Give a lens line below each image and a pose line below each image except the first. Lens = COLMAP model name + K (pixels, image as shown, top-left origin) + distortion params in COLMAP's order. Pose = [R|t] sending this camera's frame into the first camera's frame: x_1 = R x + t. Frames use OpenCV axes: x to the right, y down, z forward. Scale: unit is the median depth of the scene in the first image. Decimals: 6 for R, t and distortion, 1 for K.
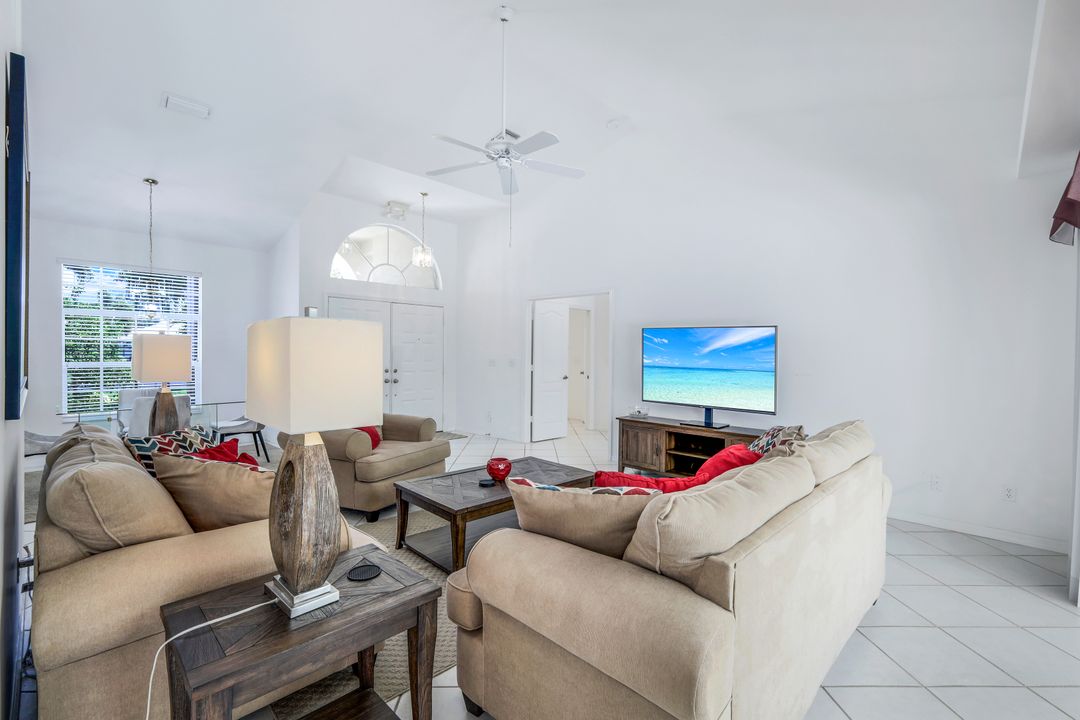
lens RADIAL K [[479.4, 0, 542.5], [0, 479.4, 353.9], [0, 0, 1]] dist [0.003940, 0.000316]
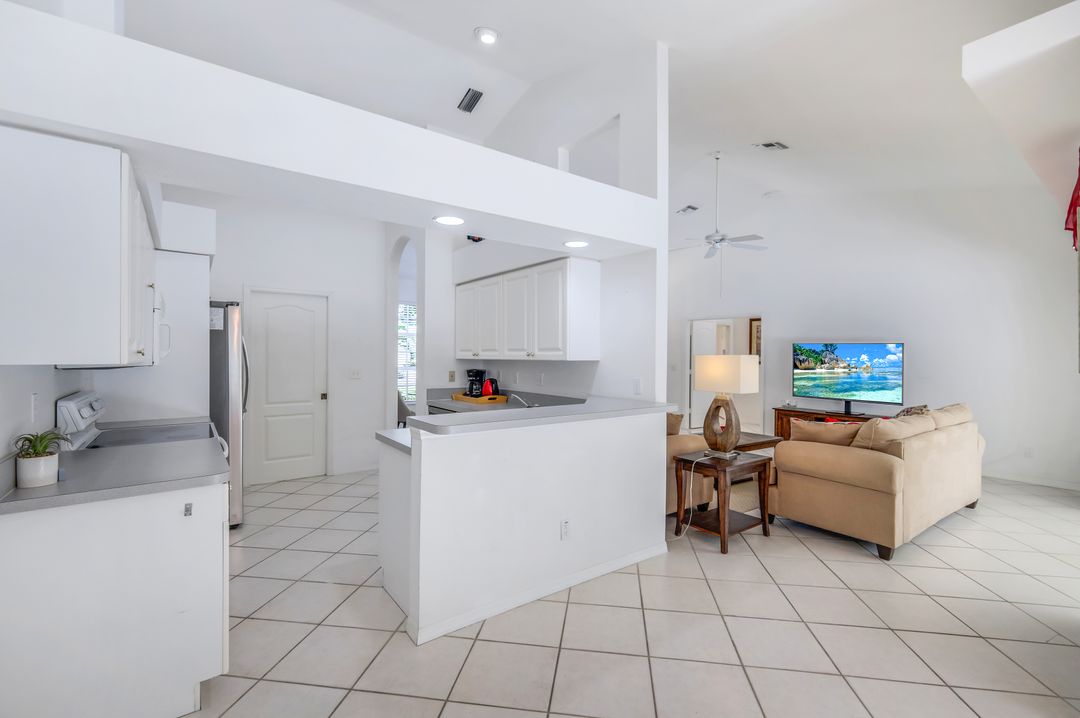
lens RADIAL K [[479.4, 0, 542.5], [0, 479.4, 352.9], [0, 0, 1]] dist [0.003940, 0.000316]
pose [[0.986987, -0.001061, -0.160799, -0.560047], [-0.000553, 0.999950, -0.009994, -0.024201], [0.160802, 0.009953, 0.986937, -0.960624]]
